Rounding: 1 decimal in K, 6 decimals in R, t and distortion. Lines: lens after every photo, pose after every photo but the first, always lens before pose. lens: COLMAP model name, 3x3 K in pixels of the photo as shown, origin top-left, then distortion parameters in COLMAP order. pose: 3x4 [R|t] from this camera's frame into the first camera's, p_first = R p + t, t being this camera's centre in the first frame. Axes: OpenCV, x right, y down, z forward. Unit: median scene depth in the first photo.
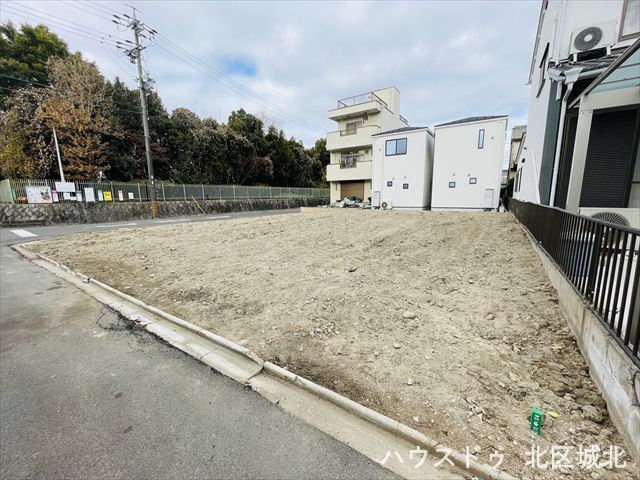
lens RADIAL K [[259.4, 0, 319.6], [0, 259.4, 239.6], [0, 0, 1]] dist [-0.002075, 0.000244]
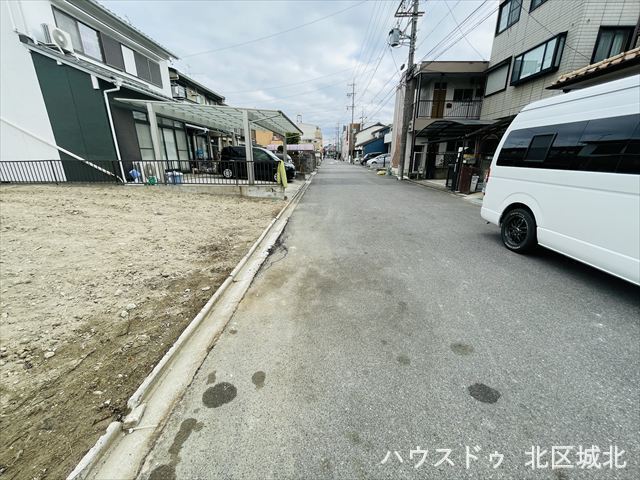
lens RADIAL K [[259.4, 0, 317.3], [0, 259.4, 239.4], [0, 0, 1]] dist [-0.002075, 0.000244]
pose [[-0.531669, -0.245988, 0.810443, -0.301502], [0.145570, 0.916113, 0.373558, -0.028233], [-0.834349, 0.316586, -0.451260, 0.221781]]
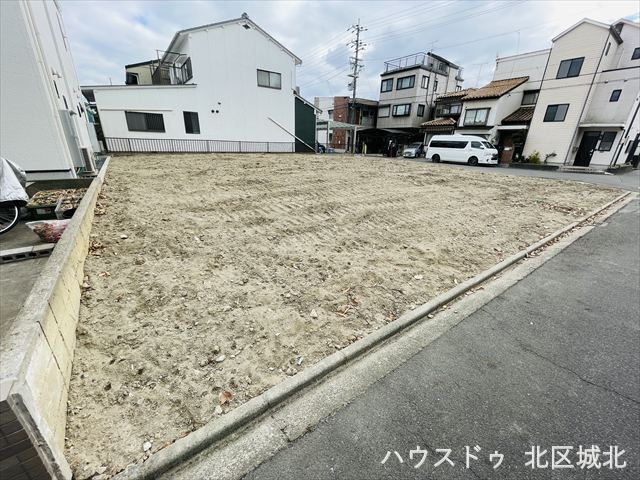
lens RADIAL K [[259.4, 0, 319.6], [0, 259.4, 238.1], [0, 0, 1]] dist [-0.002075, 0.000244]
pose [[-0.936230, -0.136162, 0.323933, -0.154714], [0.039741, 0.874925, 0.482624, -0.201513], [-0.349132, 0.464721, -0.813721, 1.269405]]
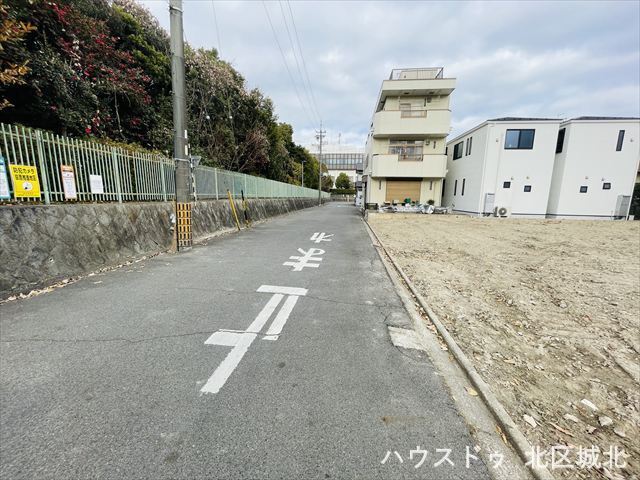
lens RADIAL K [[259.4, 0, 319.4], [0, 259.4, 238.5], [0, 0, 1]] dist [-0.002075, 0.000244]
pose [[0.885856, -0.048802, 0.461386, -0.633308], [0.049480, 0.998718, 0.010636, -0.090372], [-0.461314, 0.013407, 0.887136, 0.581257]]
